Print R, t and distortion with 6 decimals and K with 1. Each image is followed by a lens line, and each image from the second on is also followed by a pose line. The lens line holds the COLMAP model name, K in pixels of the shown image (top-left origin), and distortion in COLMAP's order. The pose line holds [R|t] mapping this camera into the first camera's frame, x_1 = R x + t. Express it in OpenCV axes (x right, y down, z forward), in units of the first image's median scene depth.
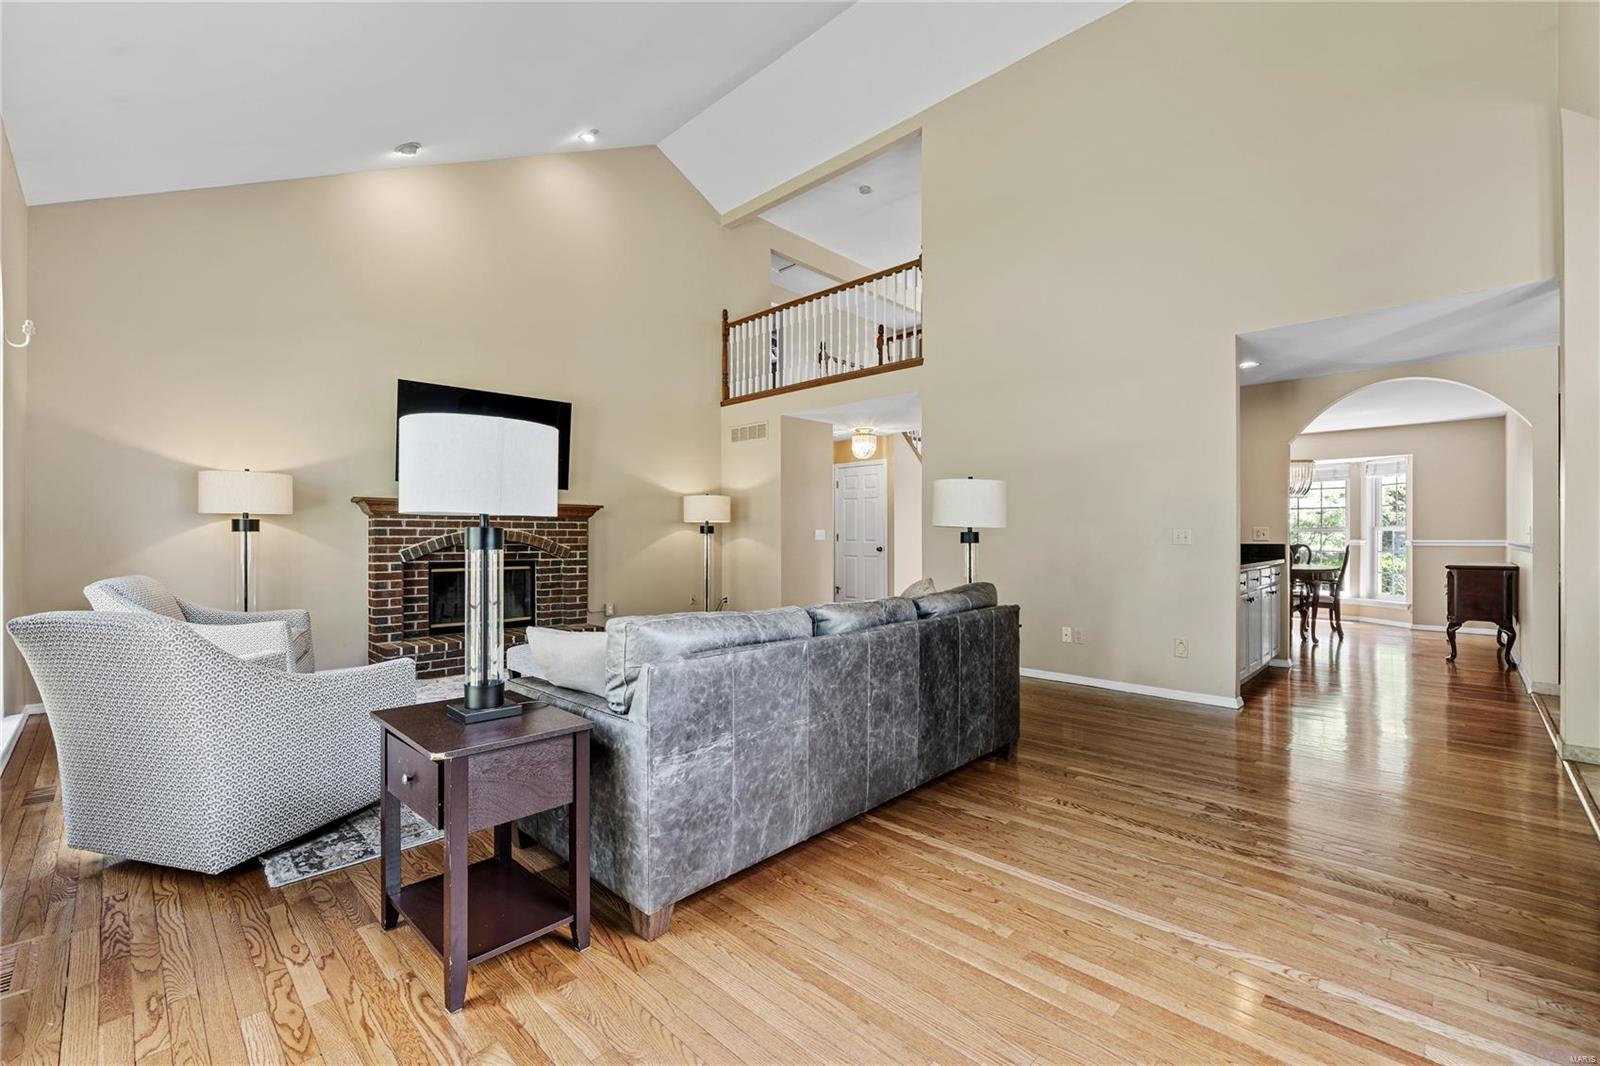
lens RADIAL K [[672.2, 0, 801.1], [0, 672.2, 535.9], [0, 0, 1]] dist [-0.002572, -0.000104]
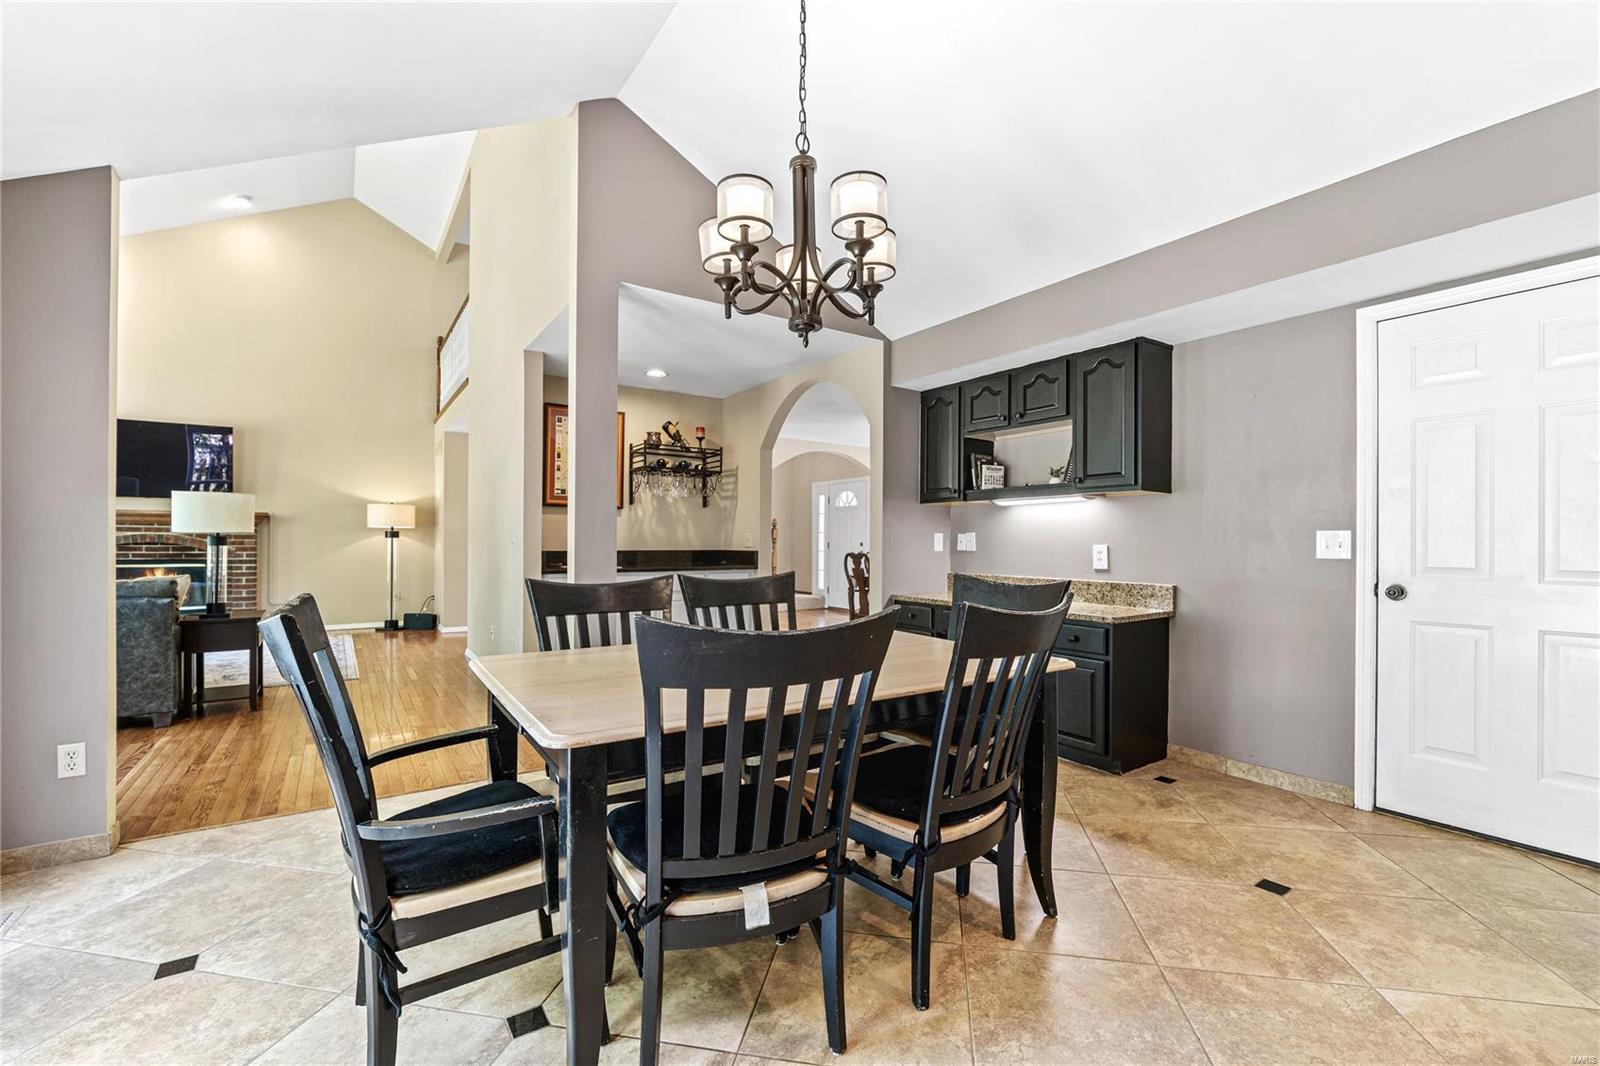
lens RADIAL K [[672.2, 0, 801.1], [0, 672.2, 535.9], [0, 0, 1]] dist [-0.002572, -0.000104]
pose [[0.980113, 0.011245, -0.198119, 0.880165], [-0.010811, 0.999936, 0.003273, -0.020568], [0.198143, -0.001066, 0.980172, 0.038481]]
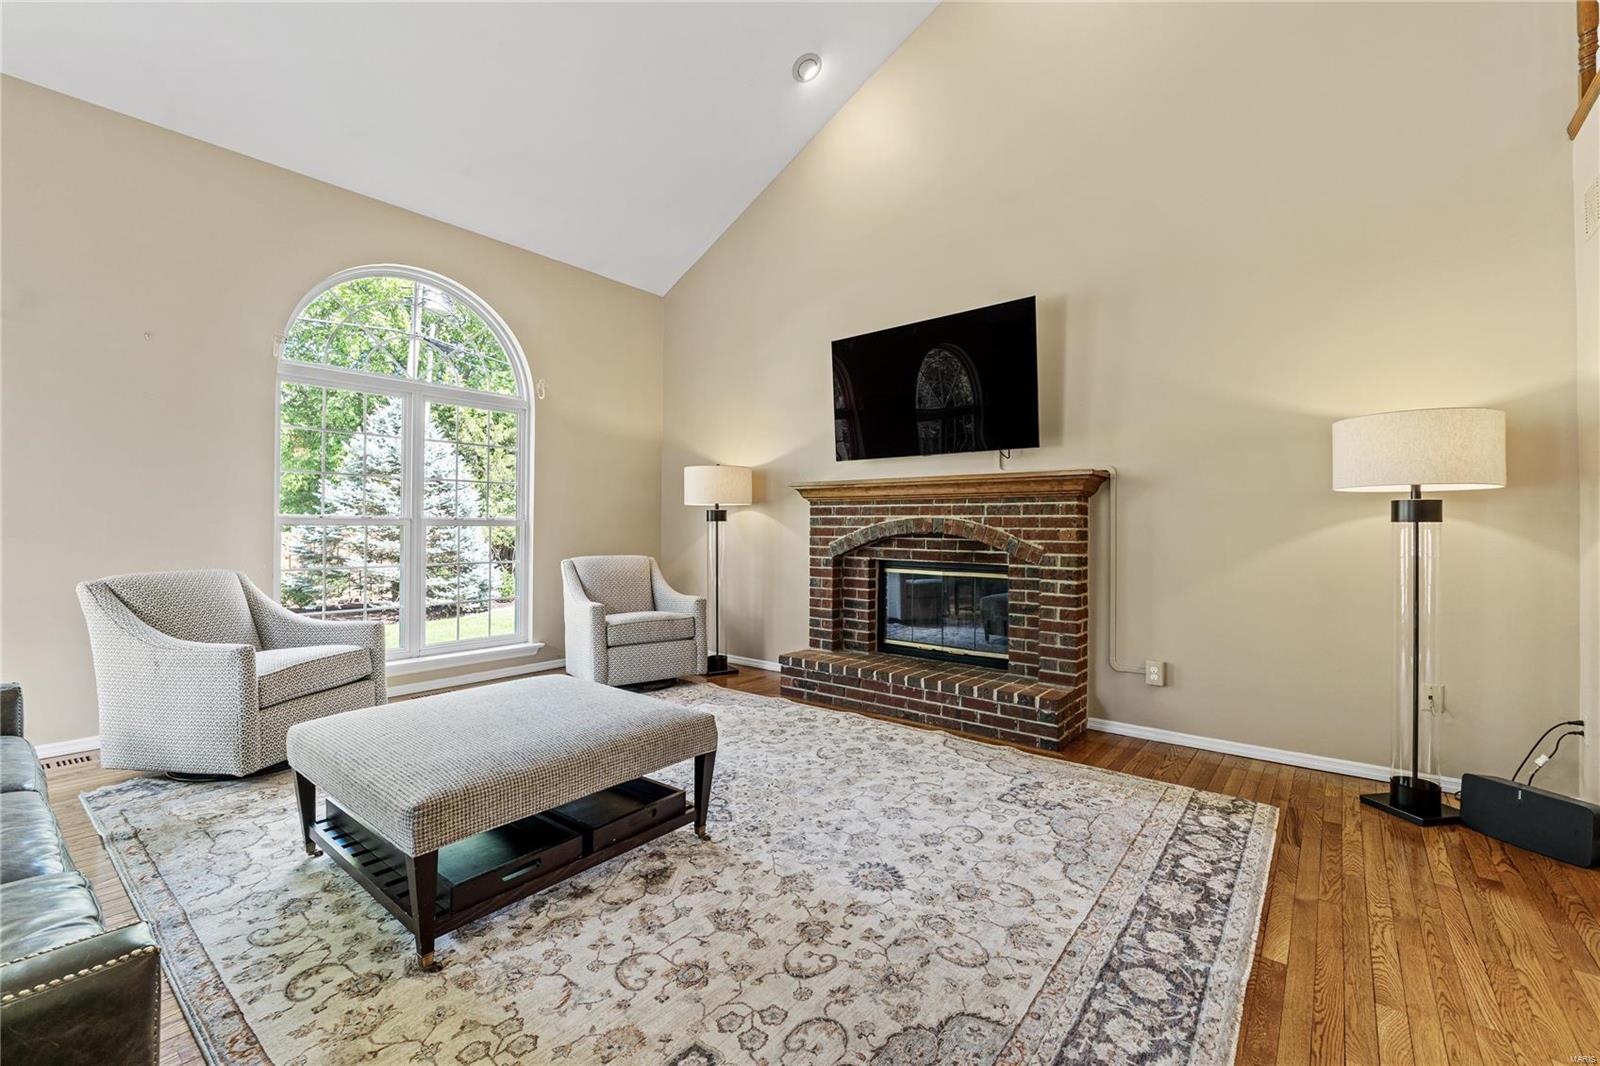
lens RADIAL K [[674.9, 0, 807.7], [0, 674.9, 525.1], [0, 0, 1]] dist [-0.006591, -0.000348]
pose [[0.105618, 0.004661, -0.994396, 0.208187], [0.000011, 0.999989, 0.004688, -0.004263], [0.994407, -0.000506, 0.105617, 0.750203]]
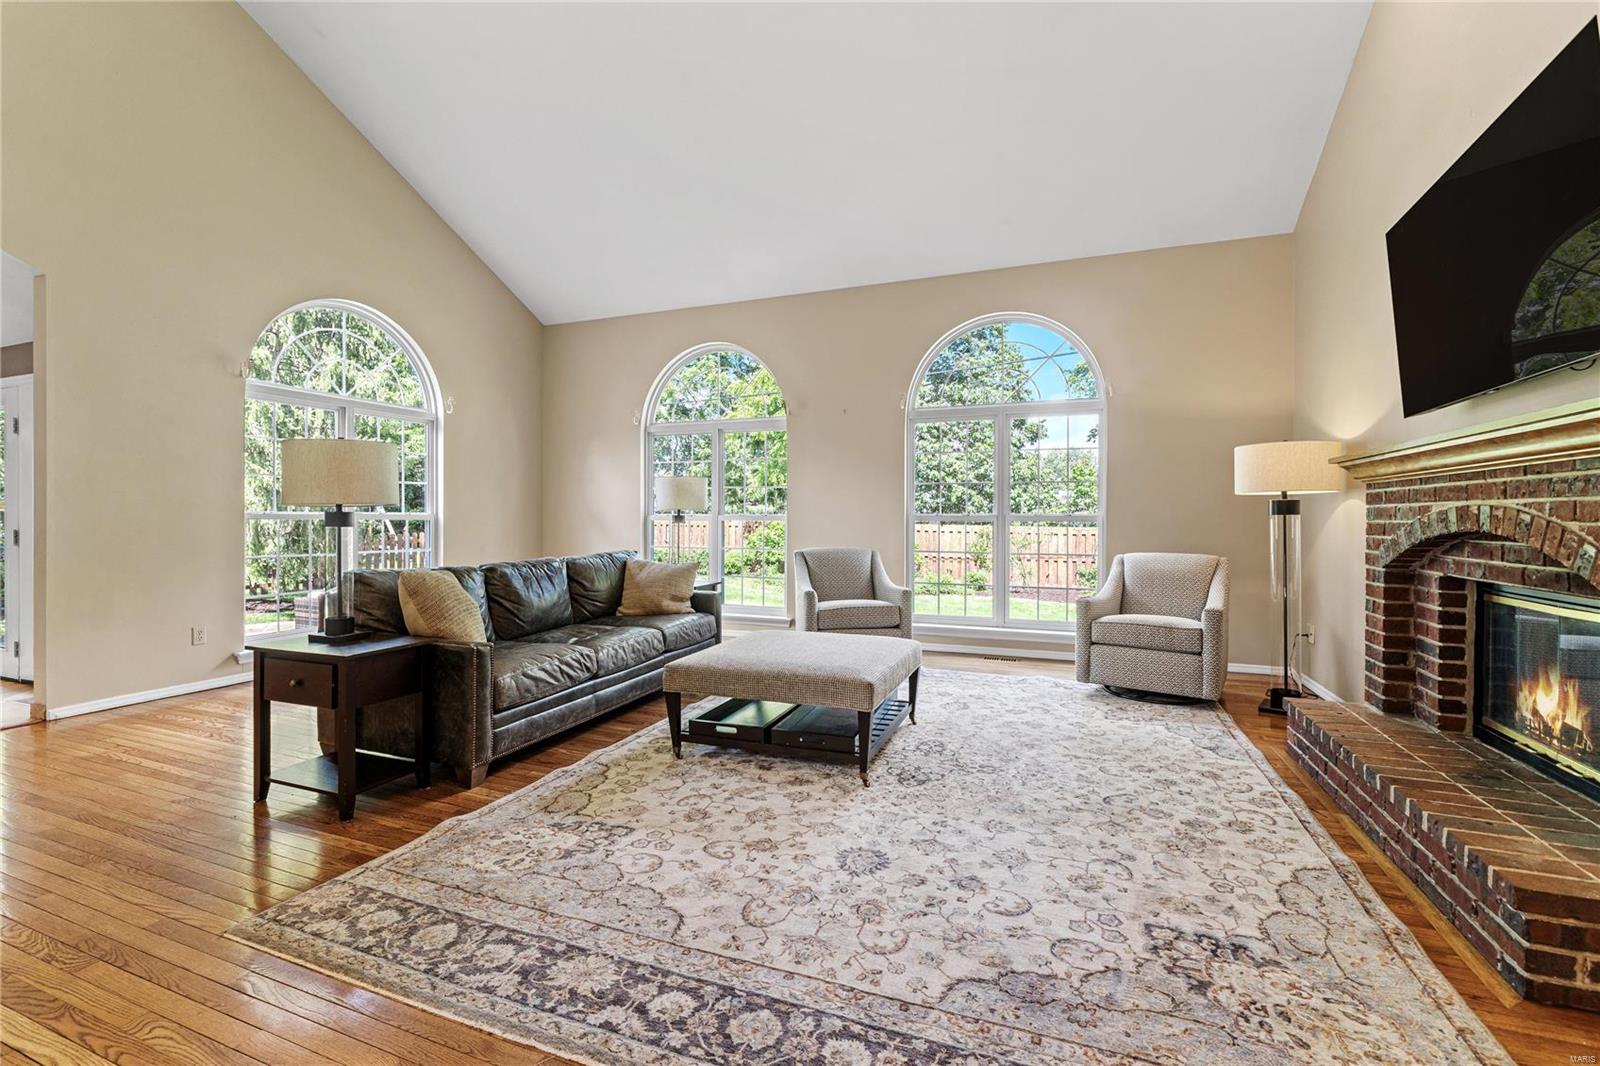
lens RADIAL K [[674.9, 0, 807.7], [0, 674.9, 525.1], [0, 0, 1]] dist [-0.006591, -0.000348]
pose [[-0.916767, 0.007870, -0.399345, 0.040156], [0.006397, 0.999967, 0.005022, -0.001386], [0.399371, 0.002049, -0.916787, 1.126963]]
